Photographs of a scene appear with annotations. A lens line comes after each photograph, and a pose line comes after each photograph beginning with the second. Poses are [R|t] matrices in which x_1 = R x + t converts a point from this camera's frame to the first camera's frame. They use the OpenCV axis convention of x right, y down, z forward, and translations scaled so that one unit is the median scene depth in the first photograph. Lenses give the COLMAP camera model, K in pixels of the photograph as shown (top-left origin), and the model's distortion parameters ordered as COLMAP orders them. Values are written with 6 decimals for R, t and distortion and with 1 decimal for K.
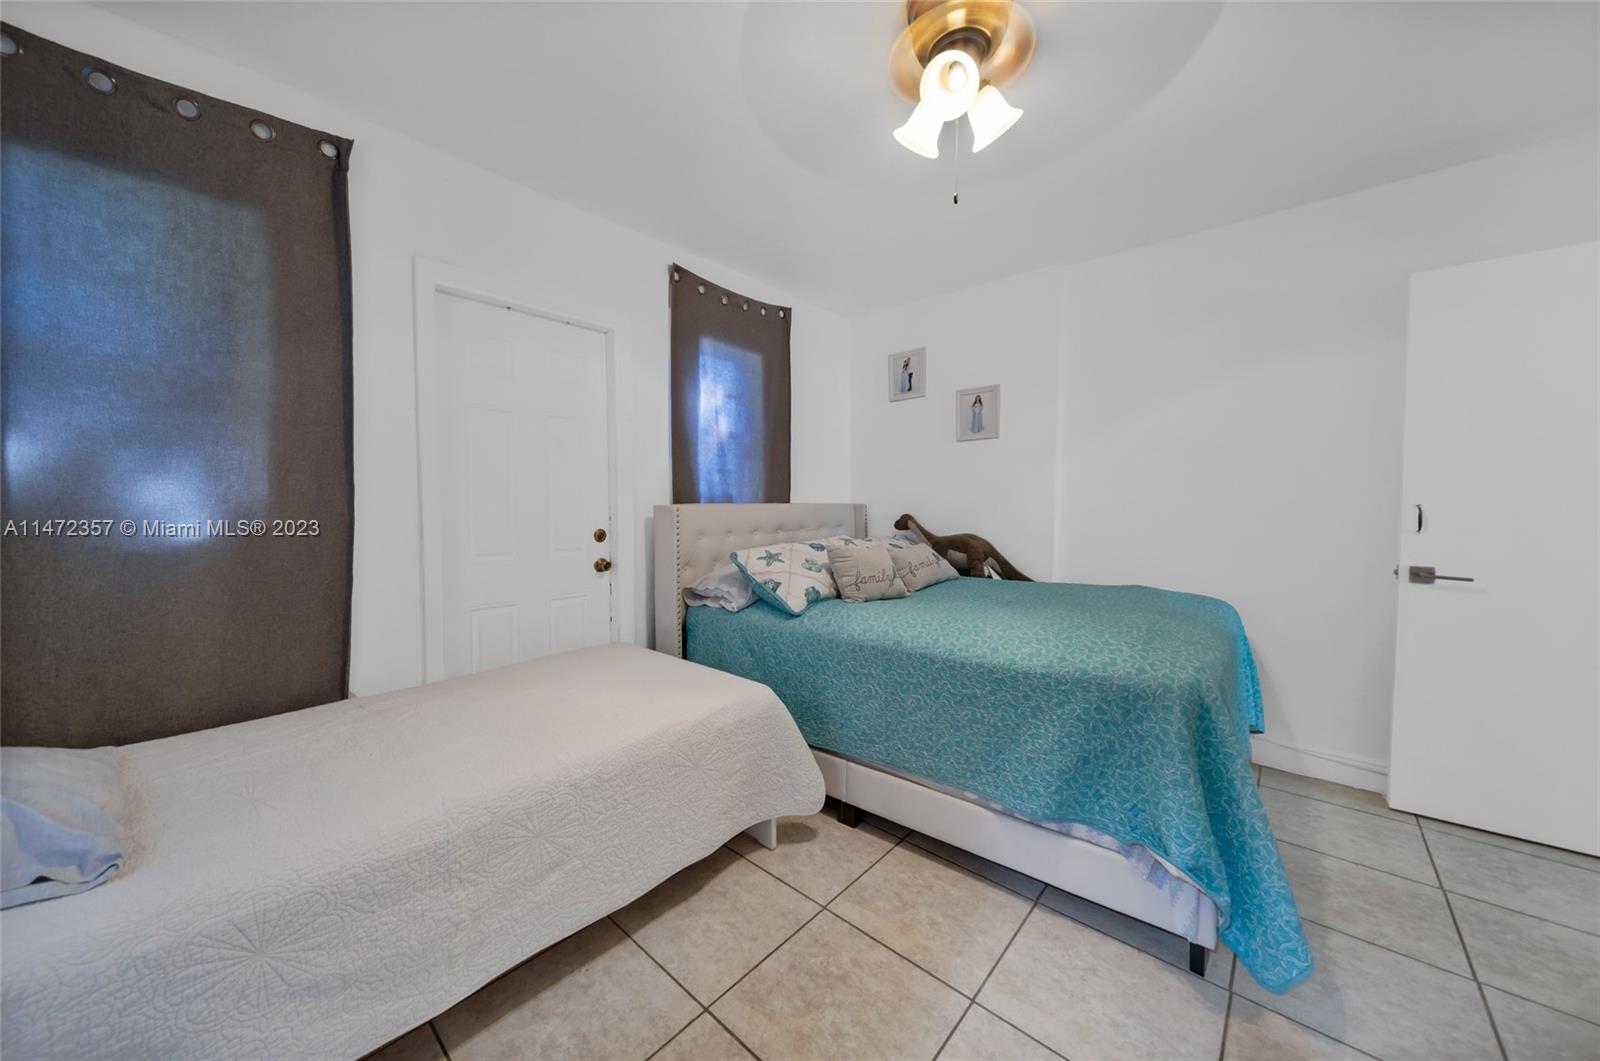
lens RADIAL K [[558.2, 0, 799.5], [0, 558.2, 521.8], [0, 0, 1]] dist [-0.001583, -0.000280]
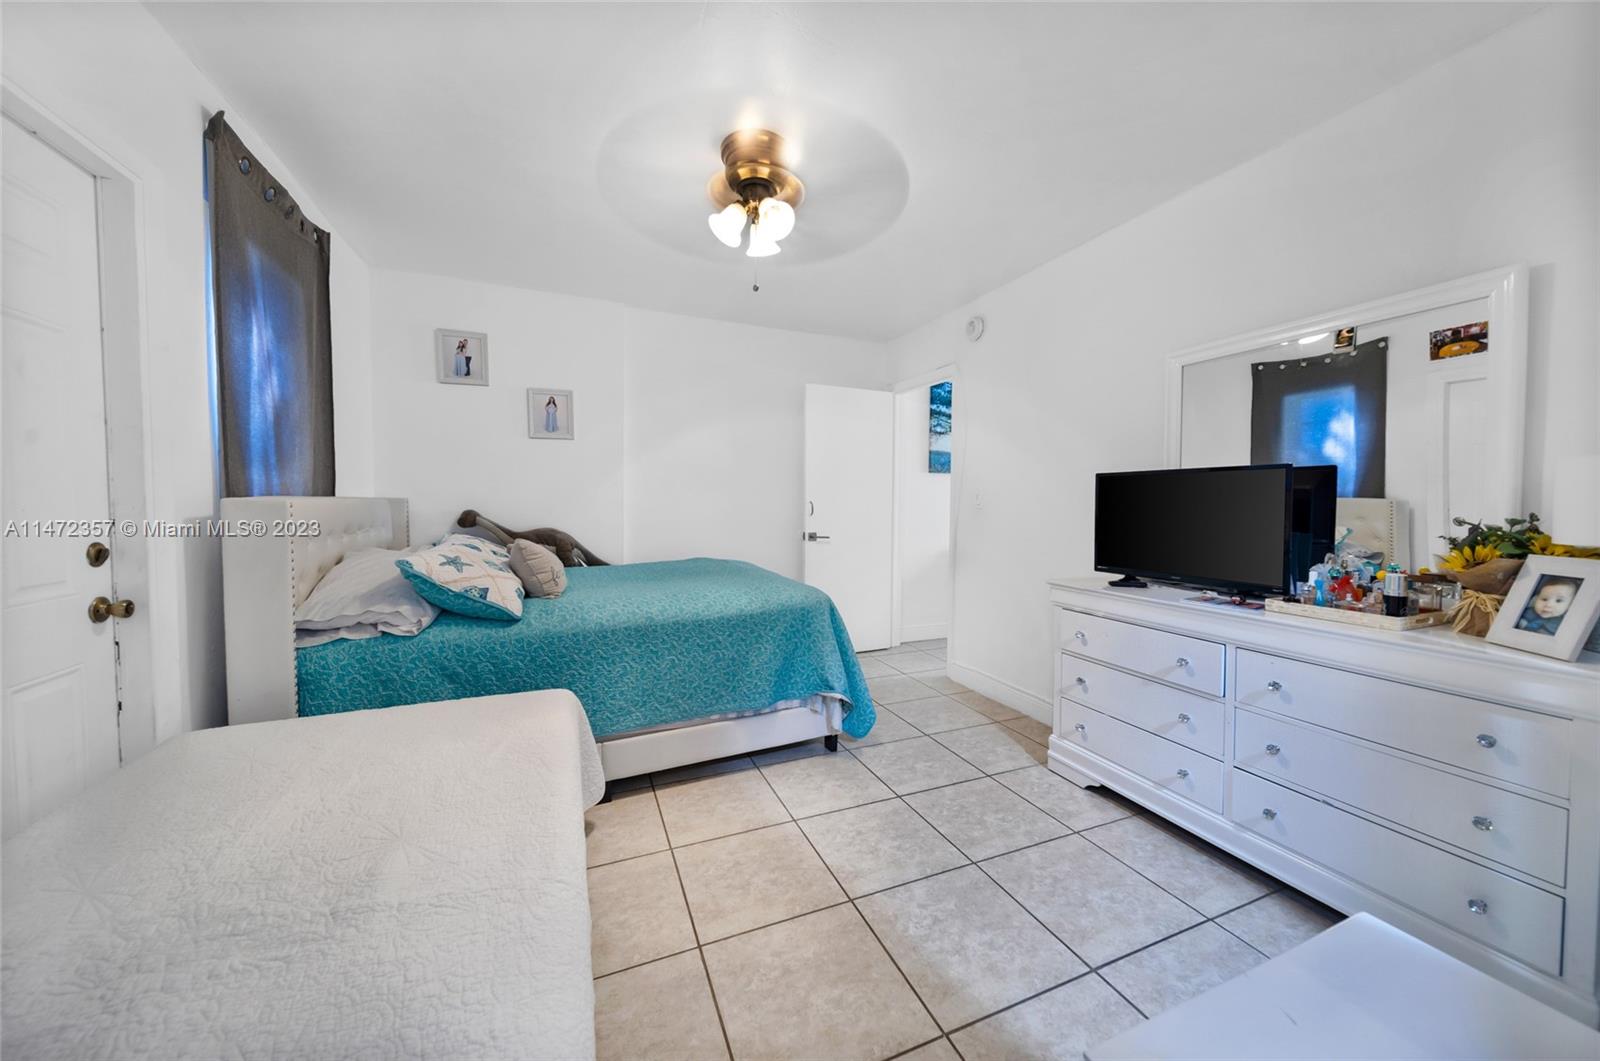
lens RADIAL K [[558.2, 0, 790.9], [0, 558.2, 519.8], [0, 0, 1]] dist [-0.001583, -0.000280]
pose [[0.425723, -0.026371, 0.904469, -0.628038], [0.023405, 0.999562, 0.018126, -0.003000], [-0.904551, 0.013453, 0.426154, 0.196703]]
